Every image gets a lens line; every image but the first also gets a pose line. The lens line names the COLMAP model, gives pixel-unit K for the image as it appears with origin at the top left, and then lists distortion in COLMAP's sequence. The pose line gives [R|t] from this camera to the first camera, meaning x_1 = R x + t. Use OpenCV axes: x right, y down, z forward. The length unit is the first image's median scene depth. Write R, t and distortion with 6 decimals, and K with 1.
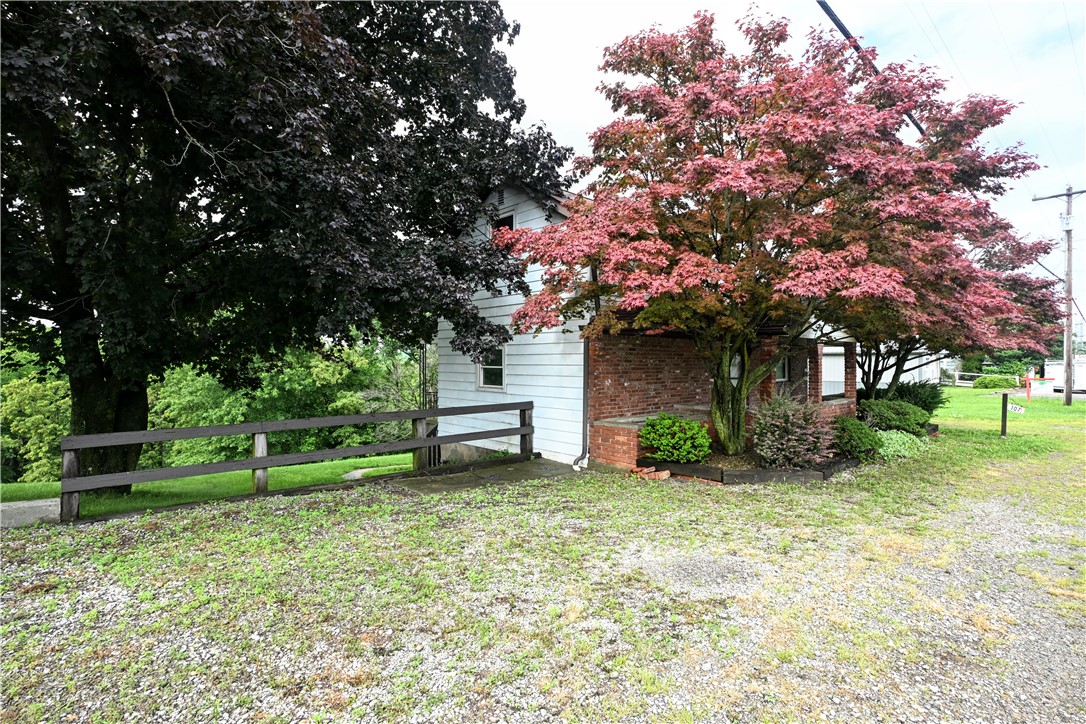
lens RADIAL K [[525.3, 0, 543.0], [0, 525.3, 362.0], [0, 0, 1]] dist [-0.000339, -0.000020]
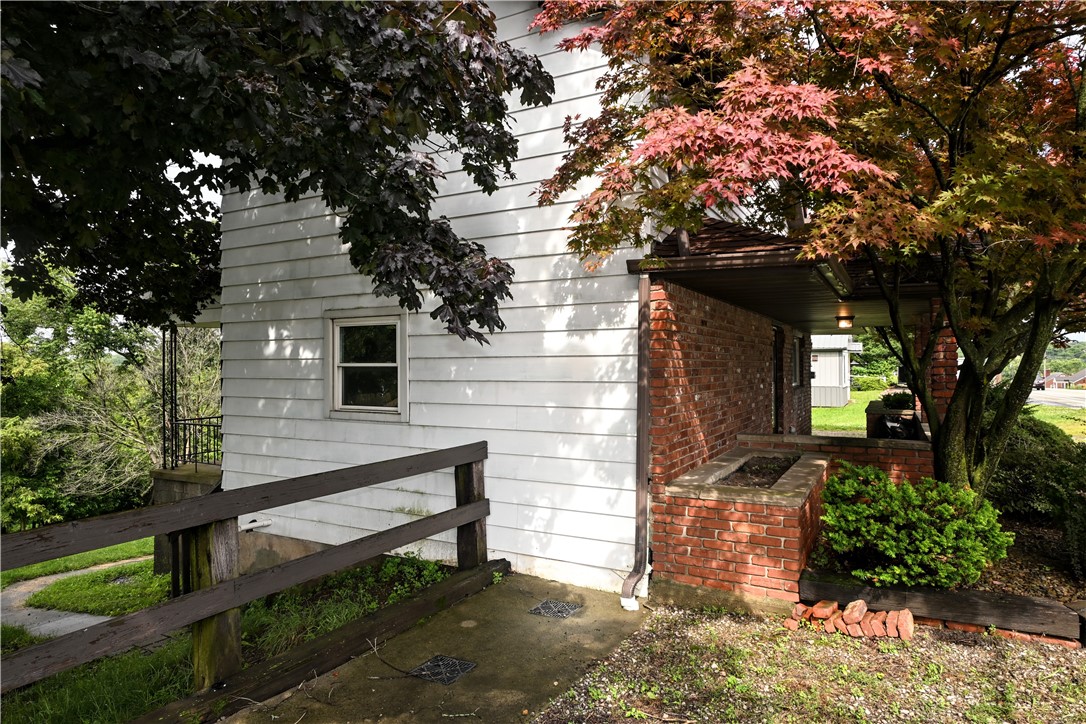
lens RADIAL K [[661.6, 0, 543.0], [0, 661.6, 362.0], [0, 0, 1]] dist [-0.001102, 0.000546]
pose [[0.949623, -0.006015, 0.313337, -0.143513], [0.008078, 0.999953, -0.005285, 0.012331], [-0.313291, 0.007550, 0.949627, 0.461439]]
